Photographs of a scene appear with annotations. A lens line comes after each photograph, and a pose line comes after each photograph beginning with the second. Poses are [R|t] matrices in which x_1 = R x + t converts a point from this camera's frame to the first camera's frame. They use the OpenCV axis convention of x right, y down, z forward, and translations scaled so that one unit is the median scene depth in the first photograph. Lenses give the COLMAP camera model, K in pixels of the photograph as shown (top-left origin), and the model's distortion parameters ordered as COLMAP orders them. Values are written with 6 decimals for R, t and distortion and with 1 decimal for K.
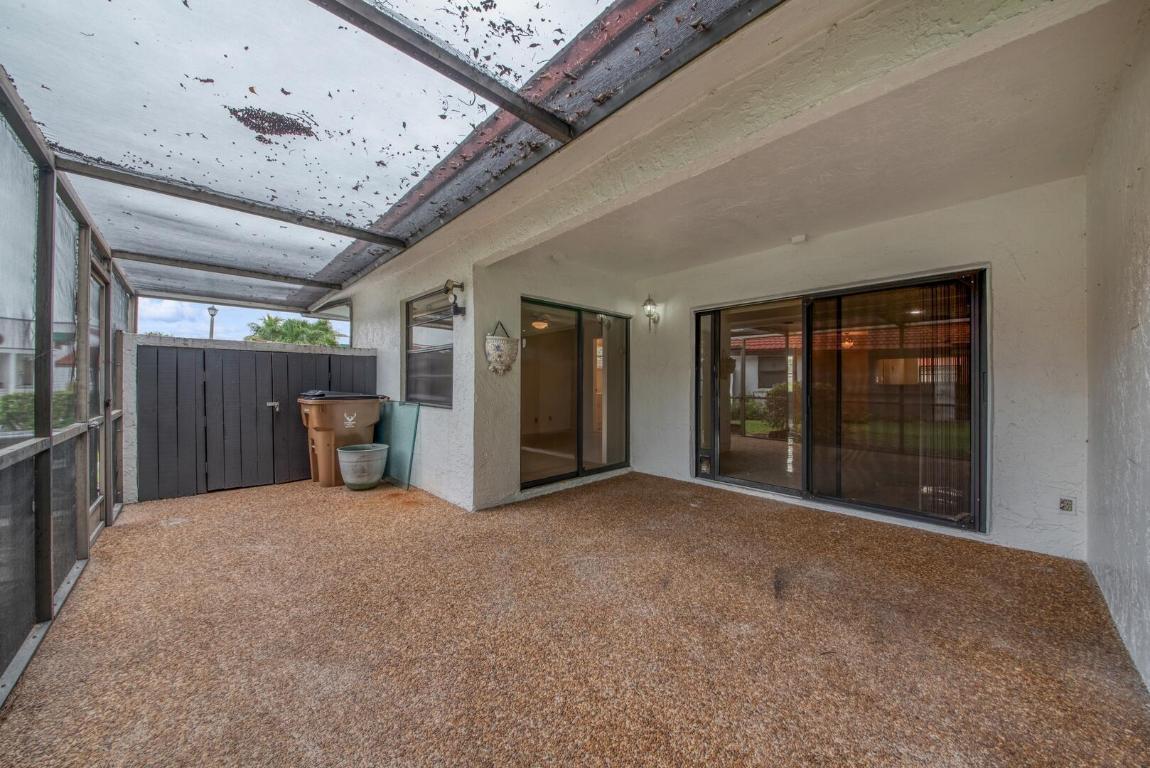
lens RADIAL K [[395.2, 0, 579.5], [0, 395.2, 380.6], [0, 0, 1]] dist [0.016865, -0.012049]
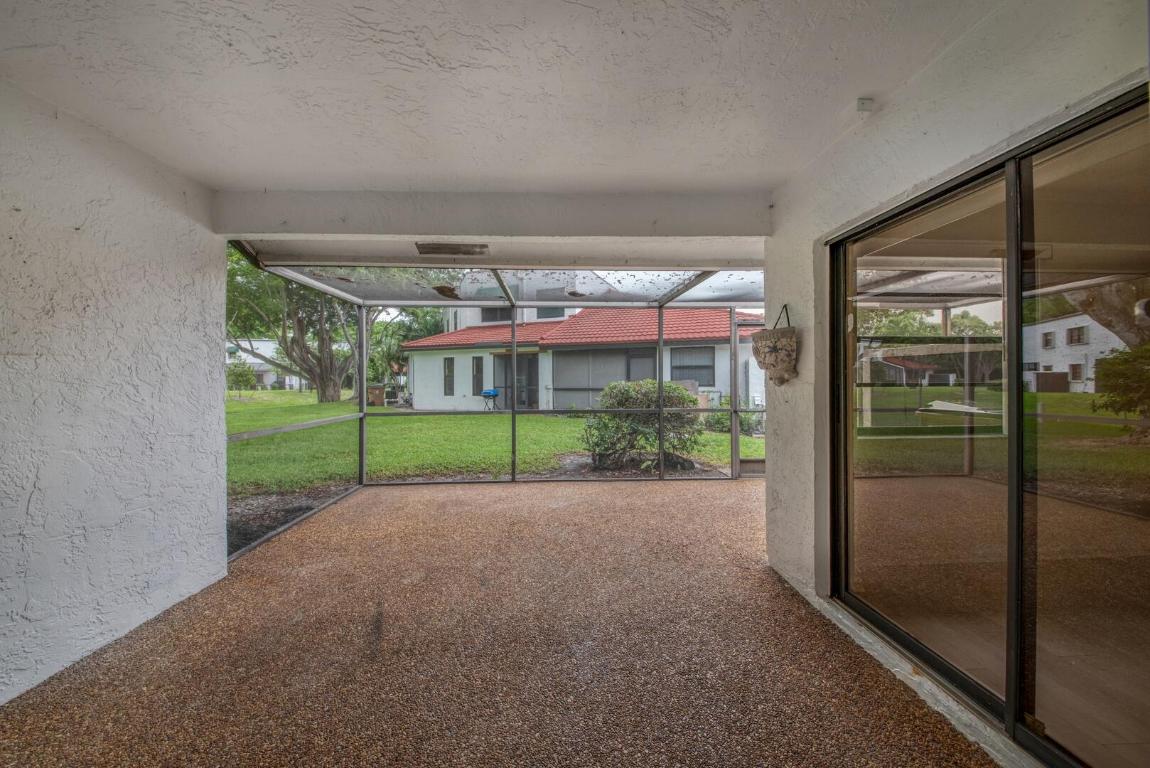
lens RADIAL K [[395.2, 0, 579.5], [0, 395.2, 380.6], [0, 0, 1]] dist [0.016865, -0.012049]
pose [[-0.636237, 0.007100, -0.771461, 0.662237], [0.008372, 0.999962, 0.002298, -0.037730], [0.771449, -0.004996, -0.636272, 1.420830]]
